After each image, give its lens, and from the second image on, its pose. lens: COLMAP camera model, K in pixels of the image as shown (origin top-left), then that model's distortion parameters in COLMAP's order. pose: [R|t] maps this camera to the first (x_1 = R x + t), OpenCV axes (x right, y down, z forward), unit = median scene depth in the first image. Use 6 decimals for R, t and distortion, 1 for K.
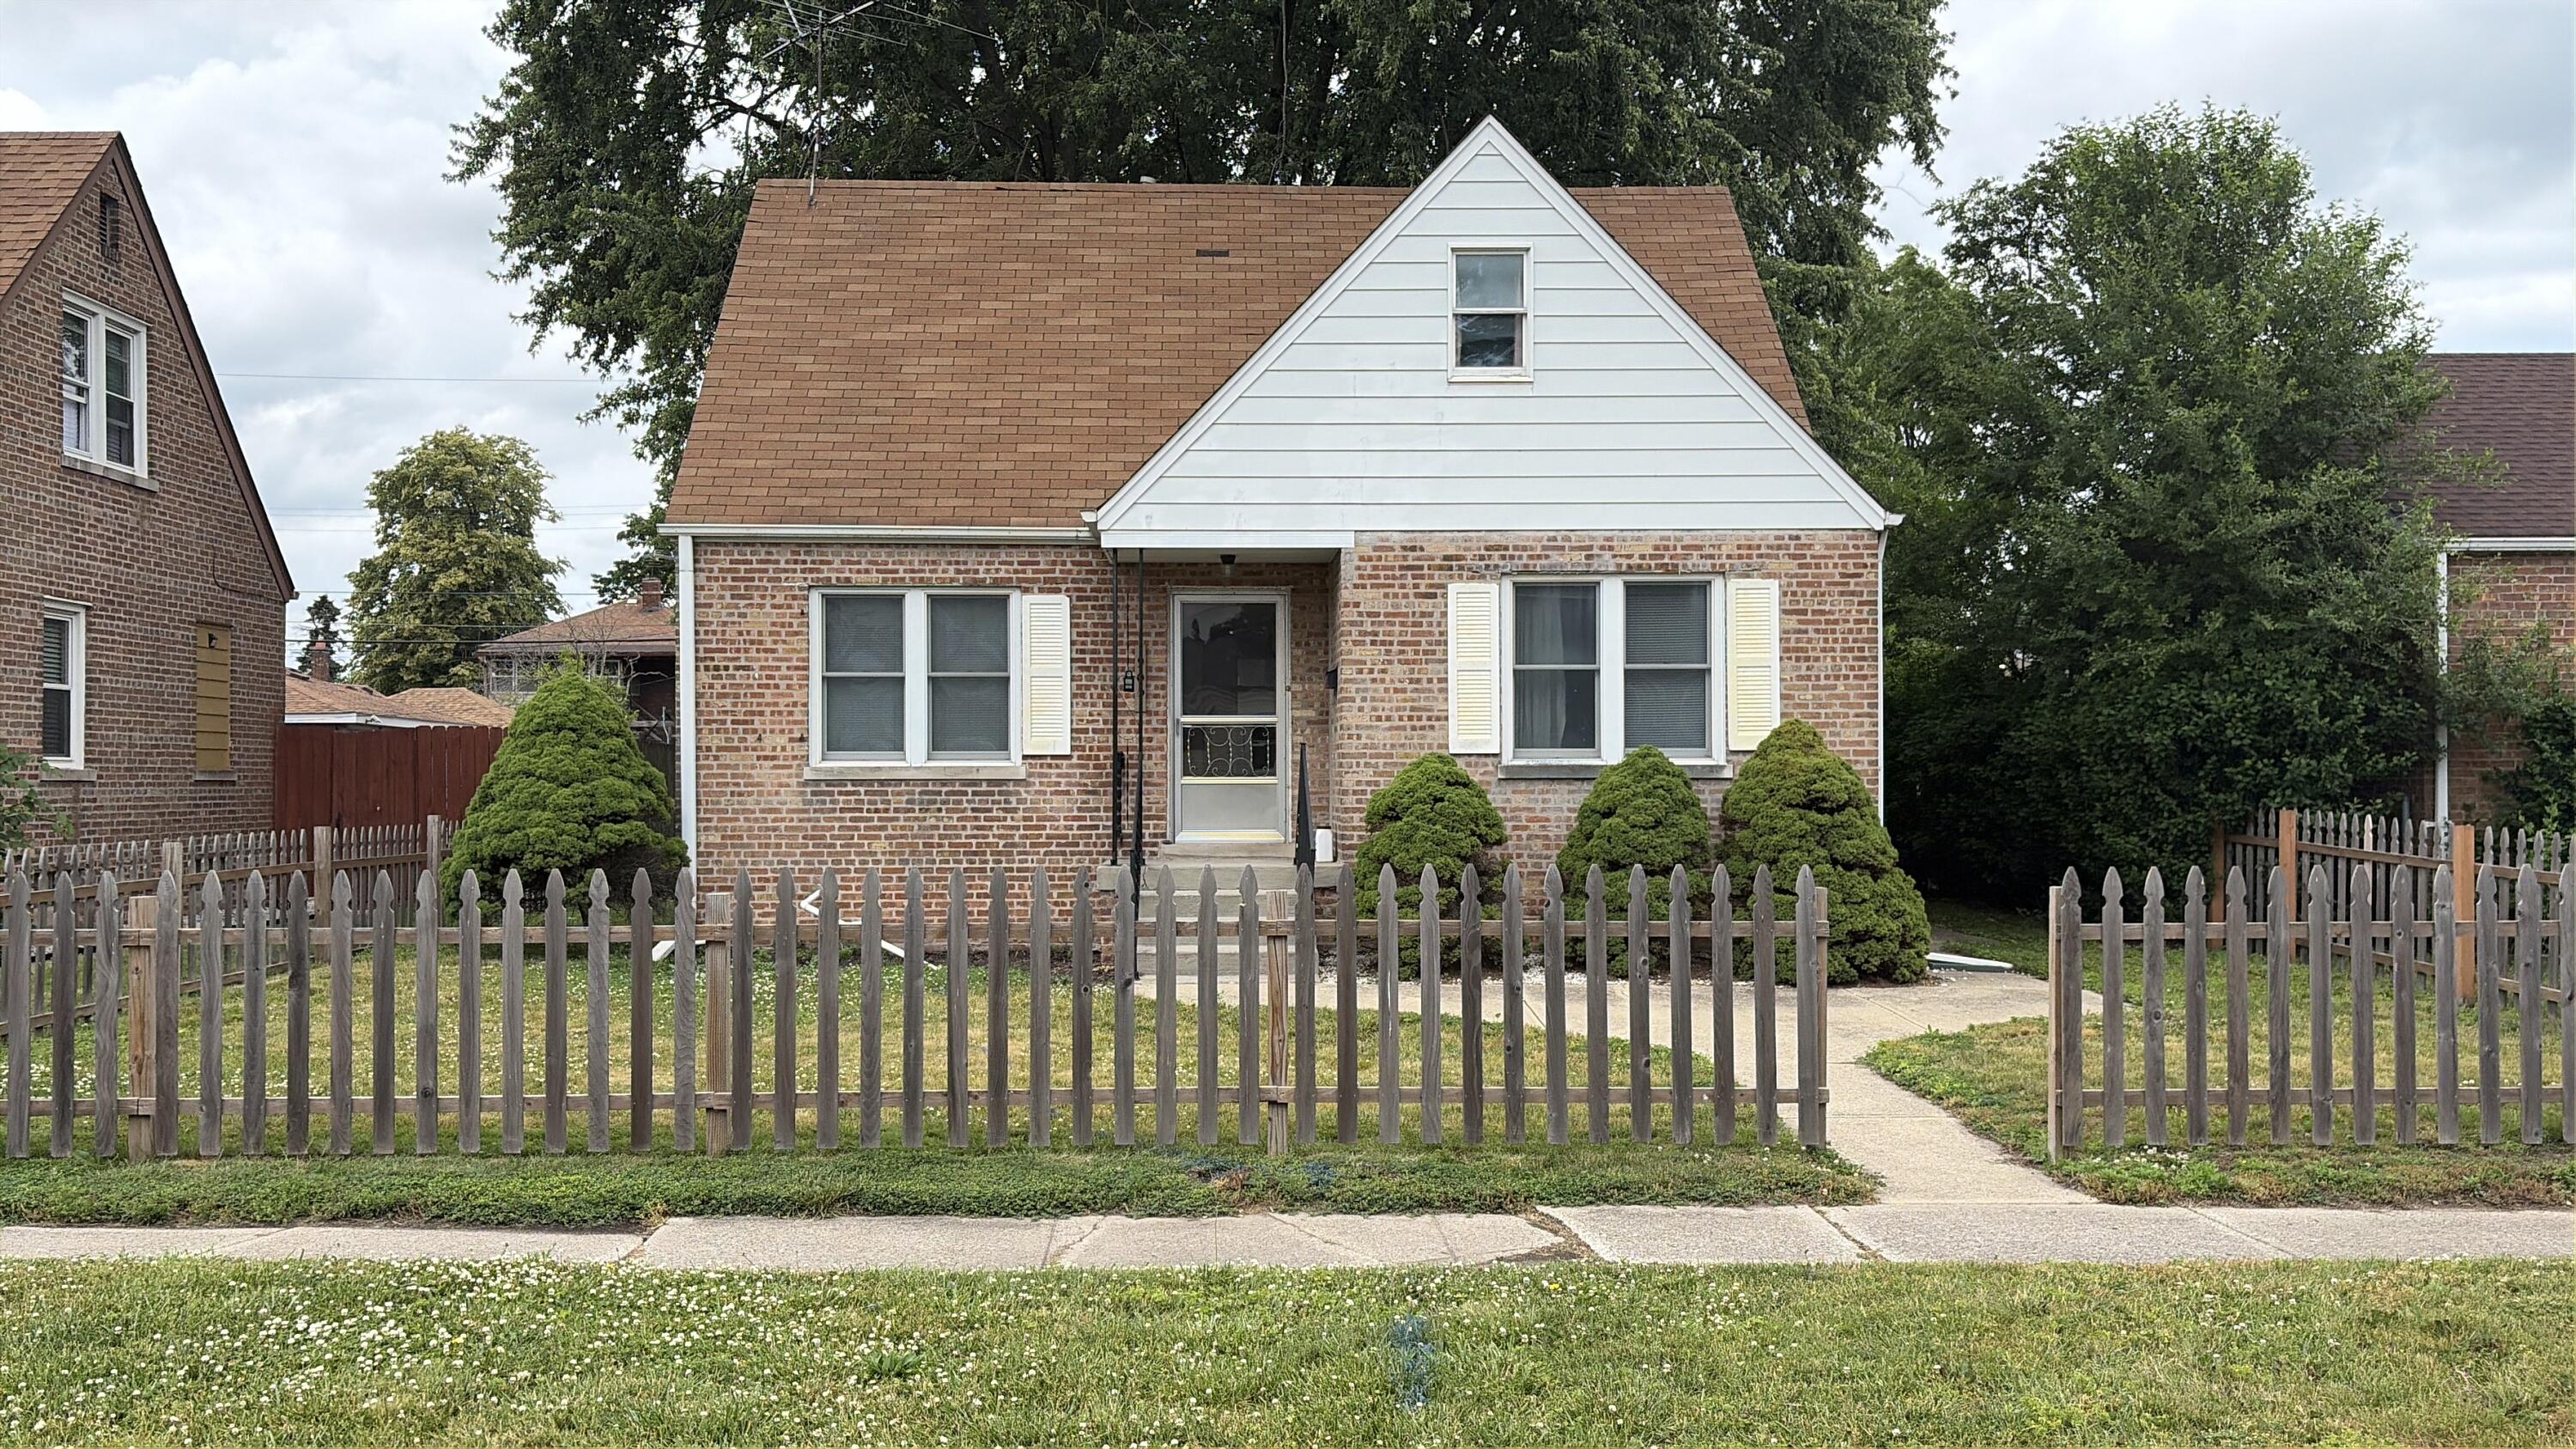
lens RADIAL K [[2182.5, 0, 1298.5], [0, 2182.5, 762.7], [0, 0, 1]] dist [0.034773, -0.030277]
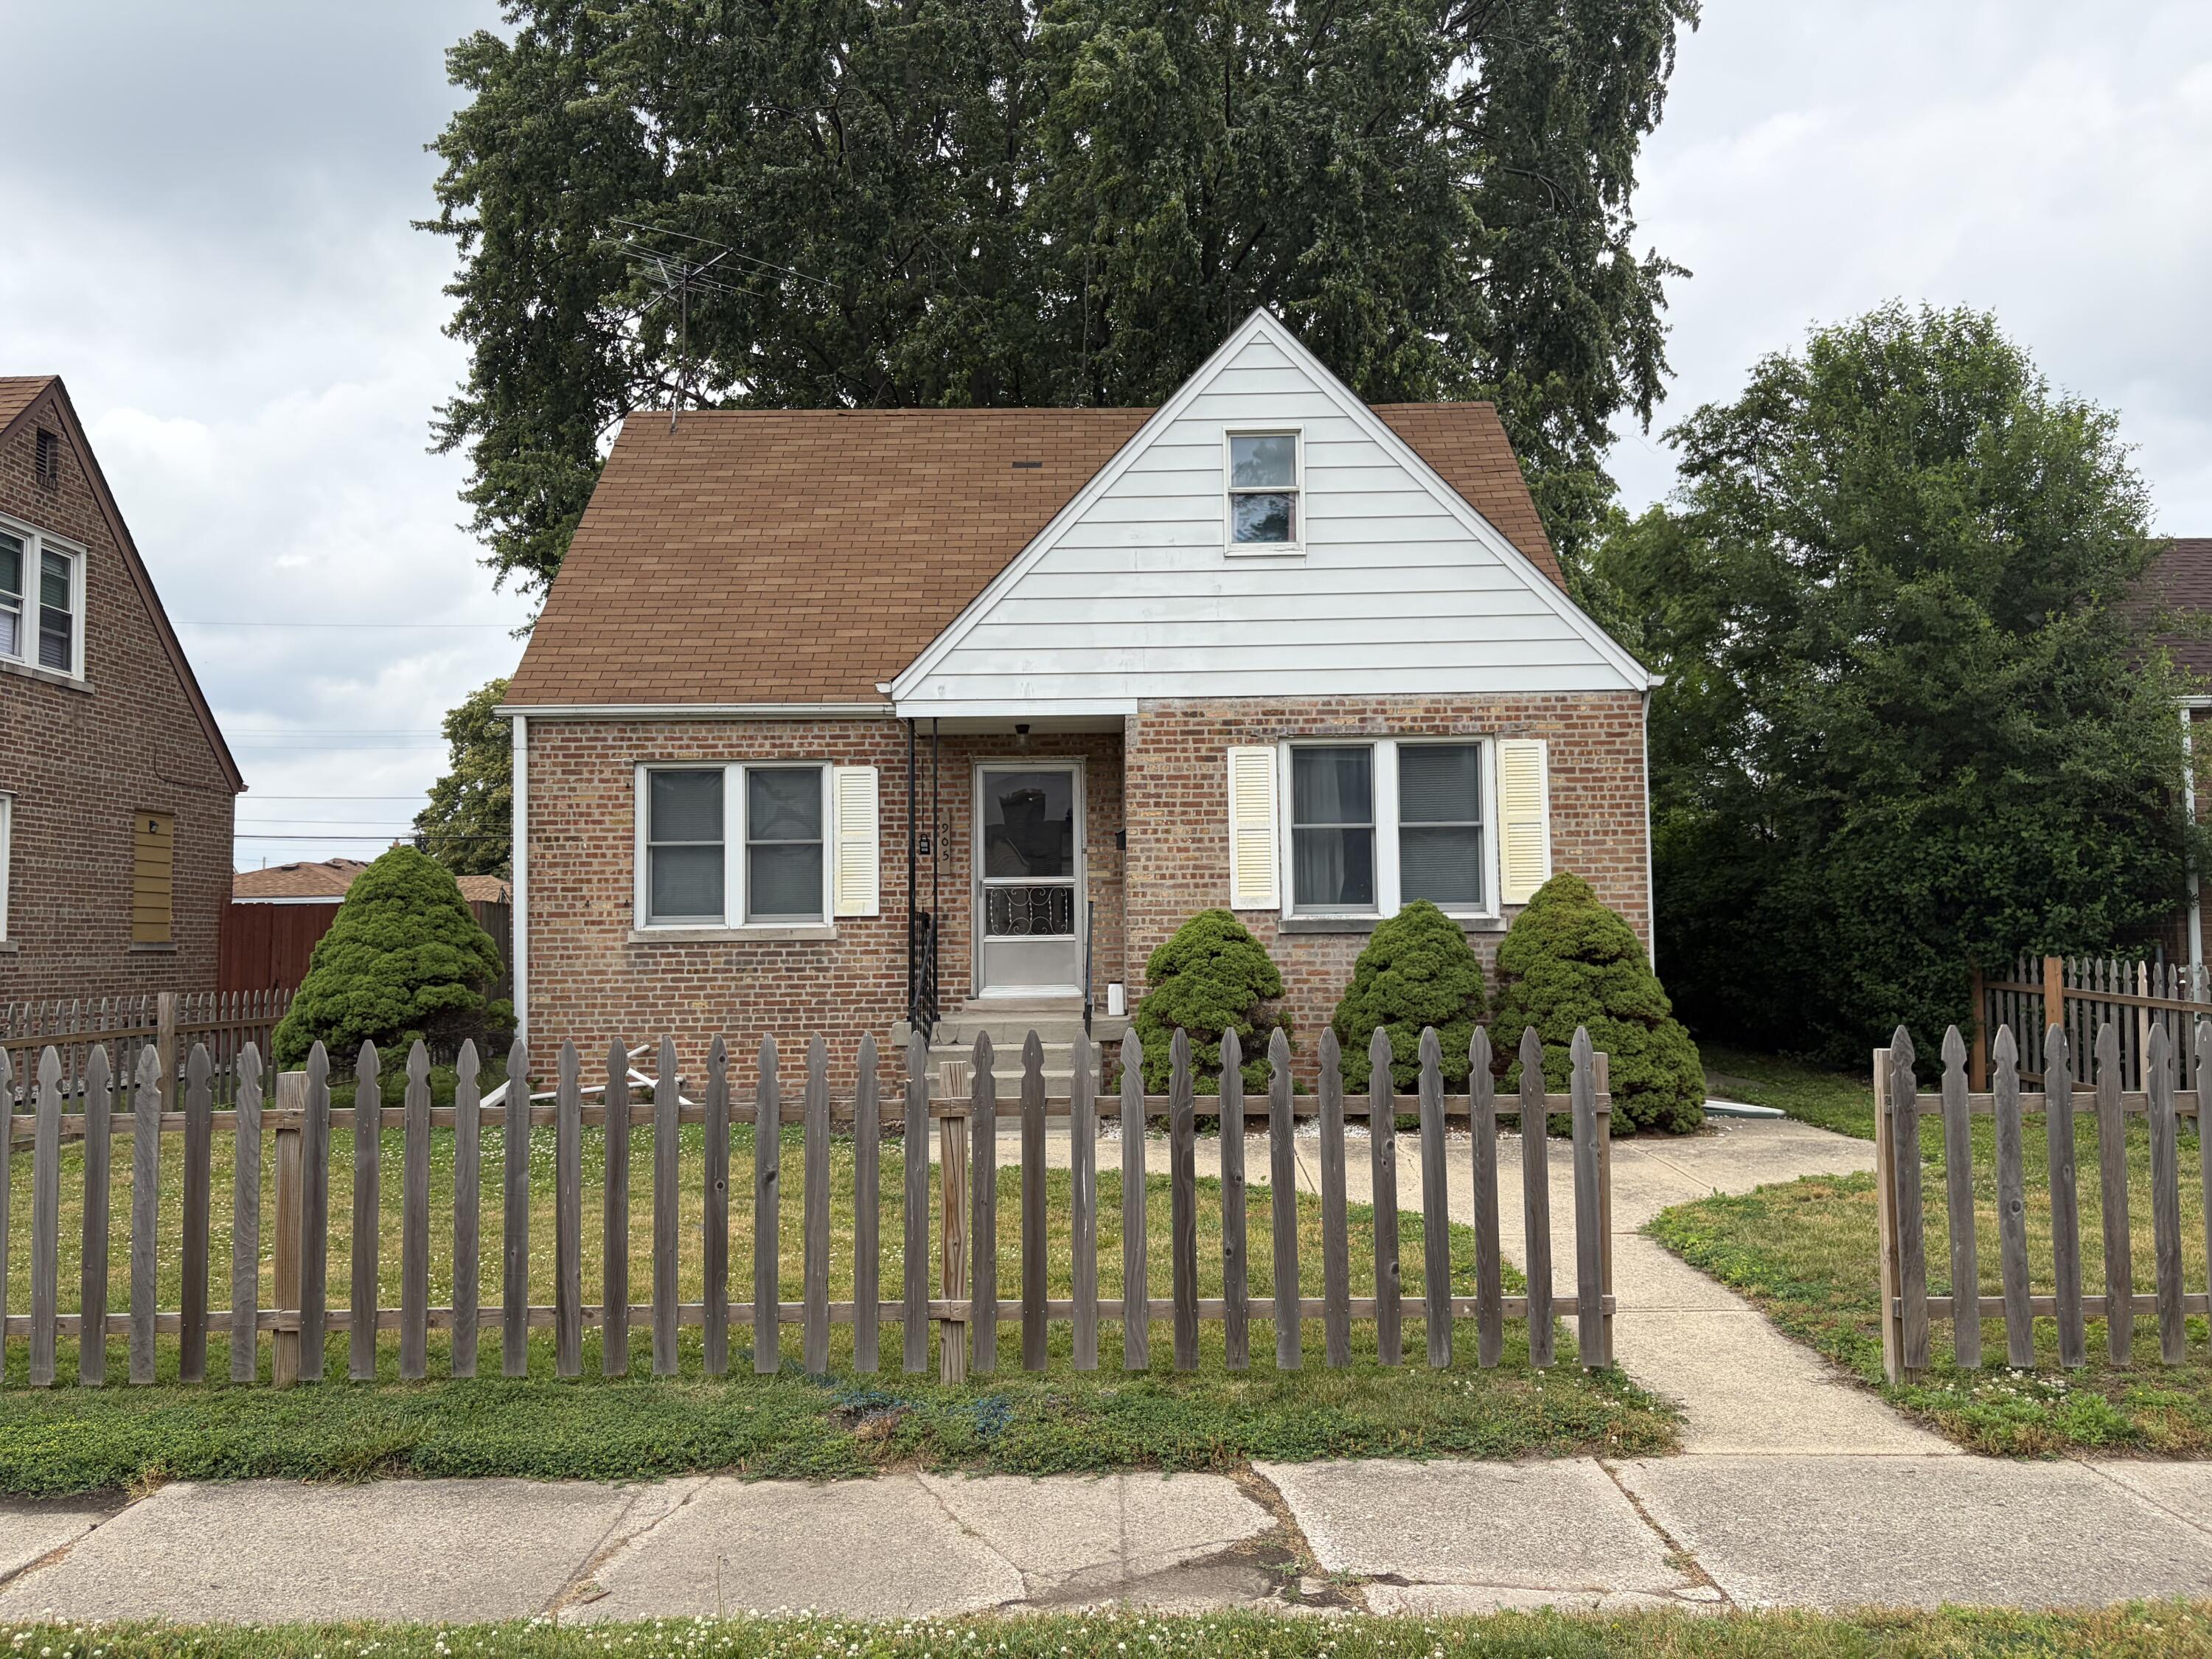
lens RADIAL K [[1671.8, 0, 1135.9], [0, 1671.8, 825.0], [0, 0, 1]] dist [0.032770, -0.030618]
pose [[0.999500, -0.012686, -0.028945, 0.047269], [0.010835, 0.997939, -0.063250, 0.005158], [0.029688, 0.062905, 0.997578, 0.202610]]
